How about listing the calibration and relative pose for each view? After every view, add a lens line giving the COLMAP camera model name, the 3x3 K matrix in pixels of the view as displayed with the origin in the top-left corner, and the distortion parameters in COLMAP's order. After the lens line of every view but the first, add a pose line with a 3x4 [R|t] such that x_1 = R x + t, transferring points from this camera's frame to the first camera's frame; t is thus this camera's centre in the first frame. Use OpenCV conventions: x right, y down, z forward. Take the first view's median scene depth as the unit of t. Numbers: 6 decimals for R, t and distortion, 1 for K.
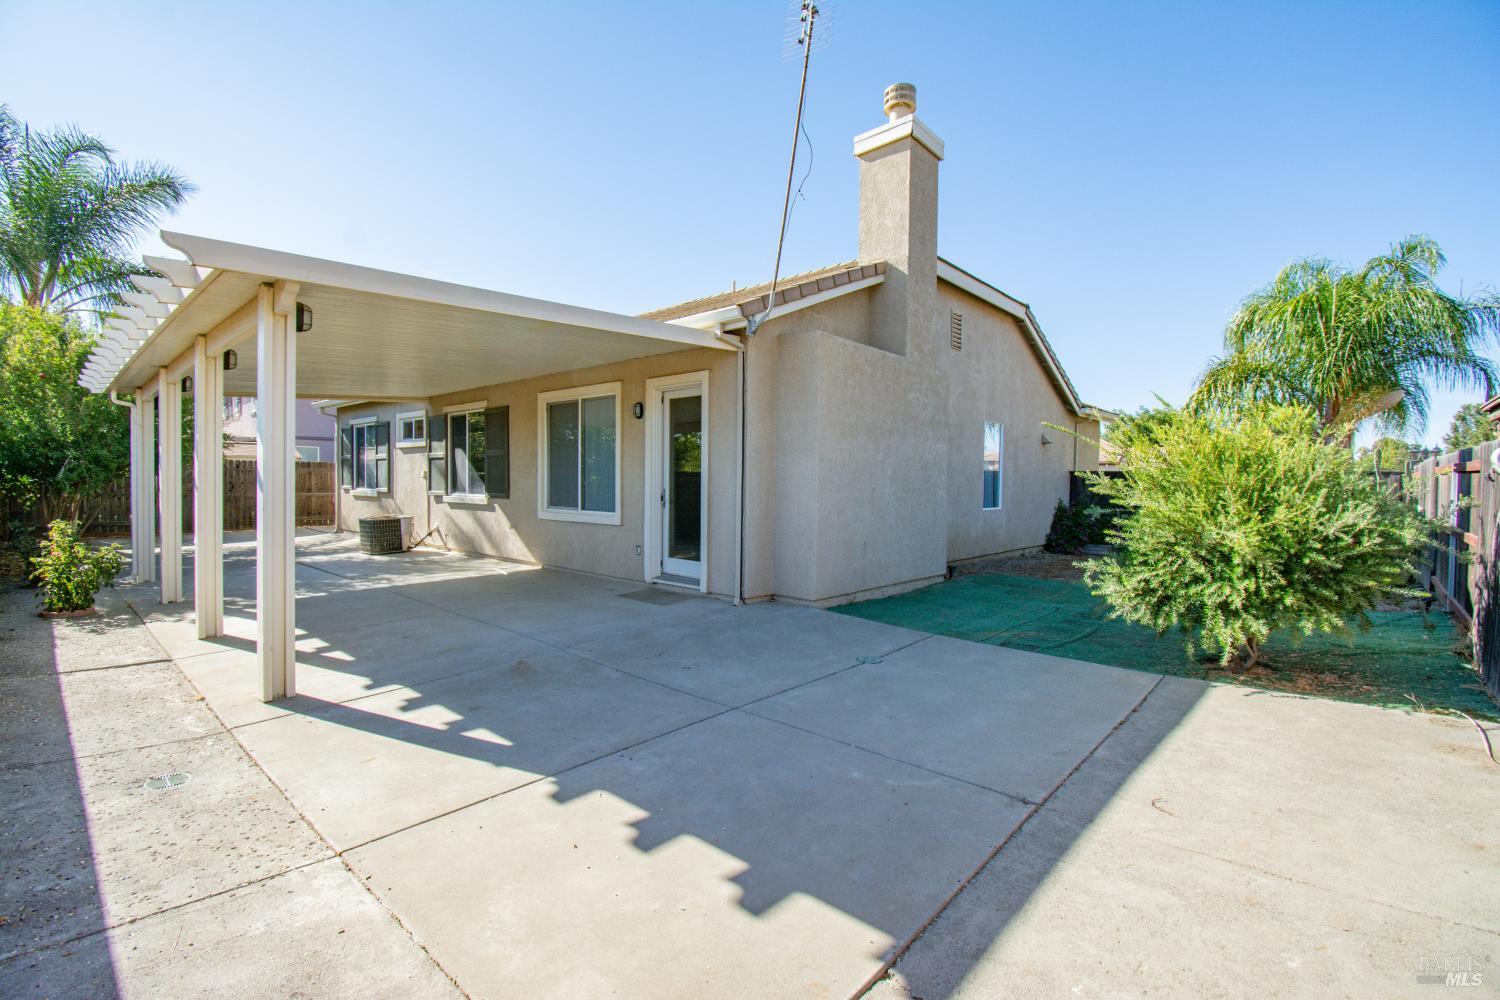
lens RADIAL K [[664.6, 0, 754.0], [0, 664.6, 496.8], [0, 0, 1]] dist [-0.001189, -0.014955]
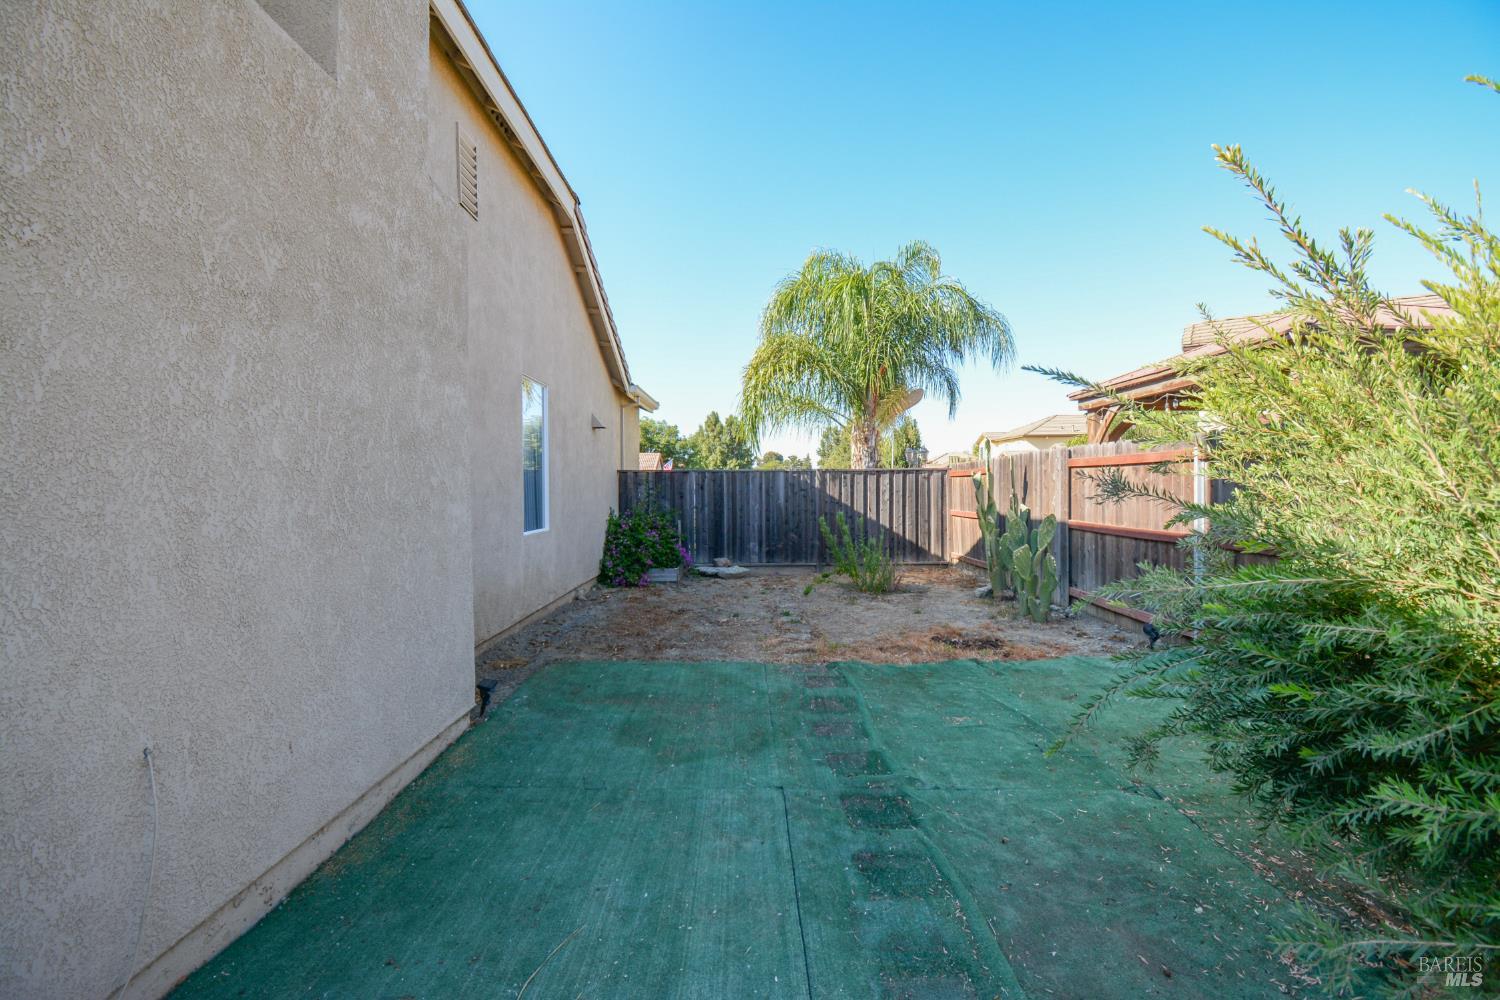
lens RADIAL K [[664.6, 0, 757.6], [0, 664.6, 503.5], [0, 0, 1]] dist [-0.001189, -0.014955]
pose [[0.734868, -0.032955, 0.677409, 0.109026], [0.032913, 0.999375, 0.012913, -0.007576], [-0.677411, 0.012806, 0.735493, 0.440719]]
